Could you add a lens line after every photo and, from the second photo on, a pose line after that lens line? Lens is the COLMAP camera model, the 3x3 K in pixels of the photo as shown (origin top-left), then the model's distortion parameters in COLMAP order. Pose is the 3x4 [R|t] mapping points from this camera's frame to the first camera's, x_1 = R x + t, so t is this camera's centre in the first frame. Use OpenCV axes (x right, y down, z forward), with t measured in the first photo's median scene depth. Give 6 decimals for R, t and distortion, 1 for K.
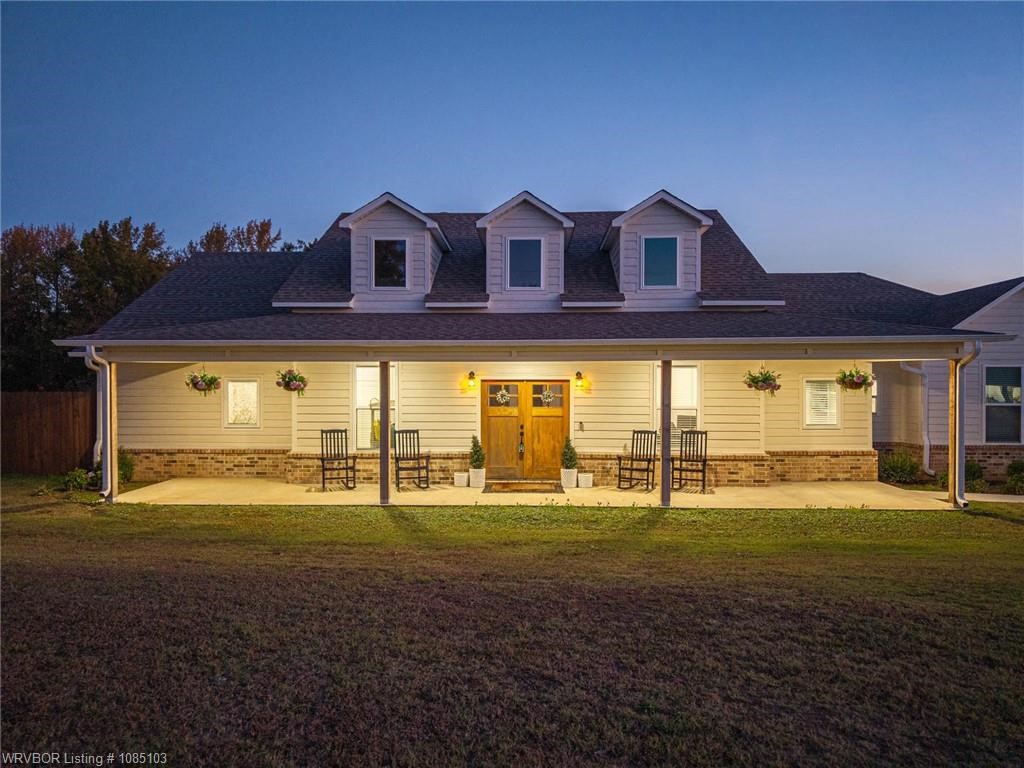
lens RADIAL K [[680.4, 0, 512.0], [0, 680.4, 384.0], [0, 0, 1]] dist [0.059842, -0.085301]
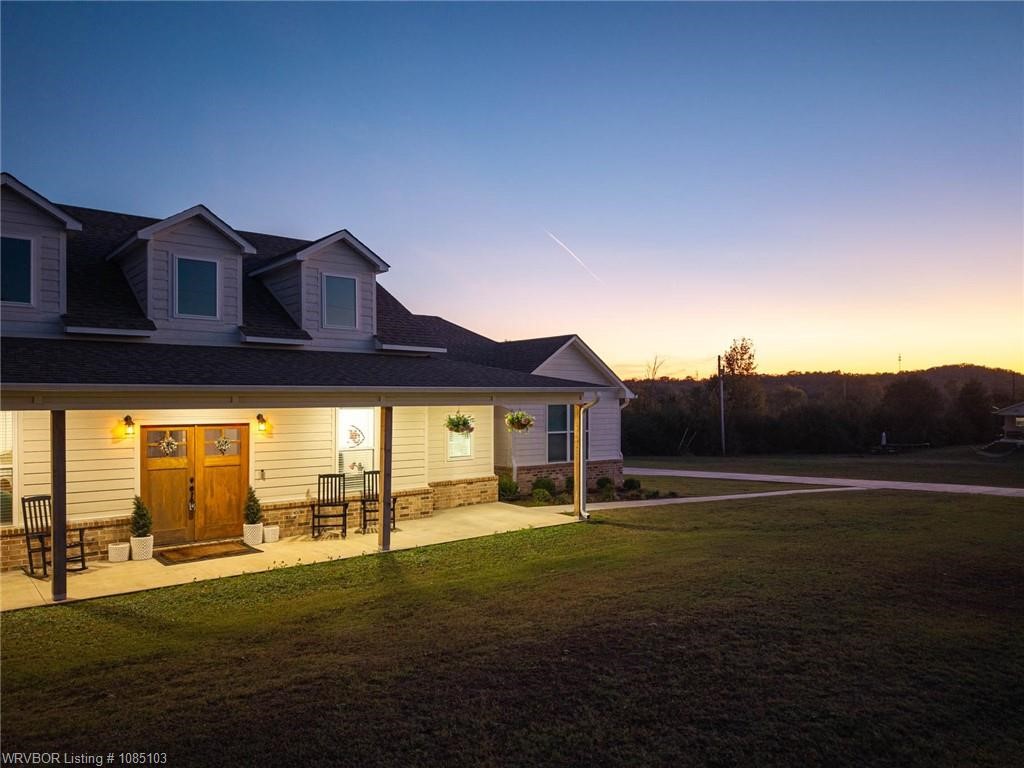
lens RADIAL K [[708.3, 0, 493.1], [0, 708.3, 394.4], [0, 0, 1]] dist [0.069219, -0.101820]
pose [[0.753628, 0.003055, 0.657295, -0.291267], [0.000267, 0.999988, -0.004955, -0.039454], [-0.657302, 0.003909, 0.753618, 0.080999]]
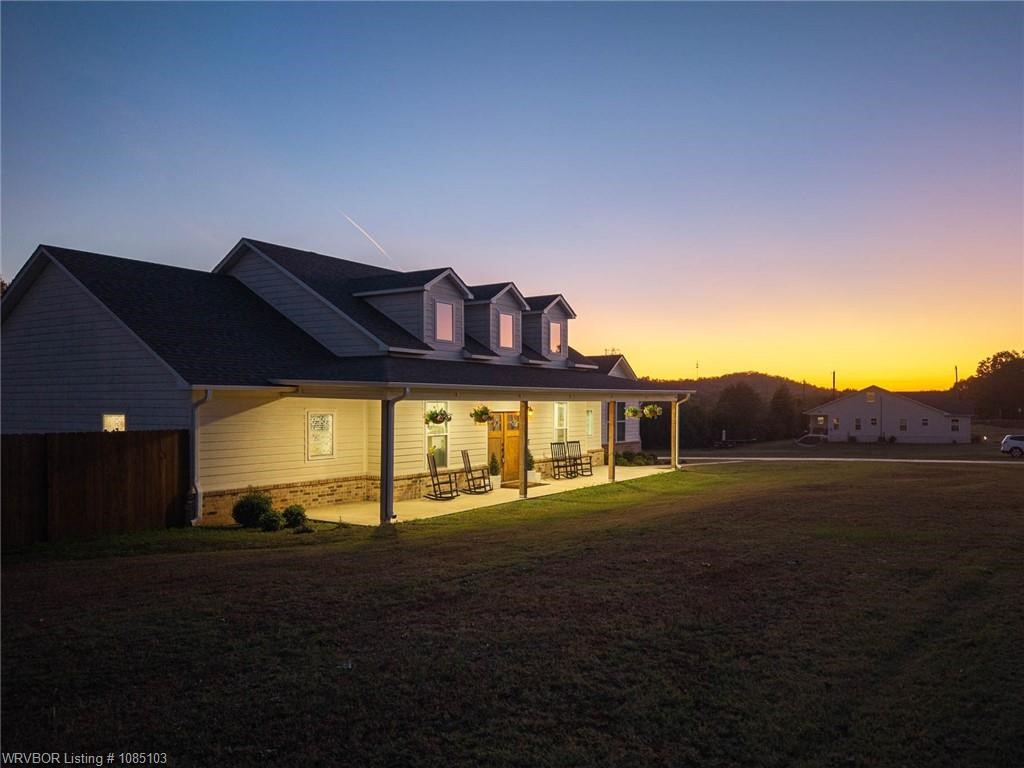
lens RADIAL K [[769.5, 0, 571.0], [0, 769.5, 395.1], [0, 0, 1]] dist [0.066985, -0.147048]
pose [[0.477460, 0.008956, 0.878608, -1.346686], [-0.000115, 0.999949, -0.010130, -0.024395], [-0.878653, 0.004736, 0.477437, 0.103751]]
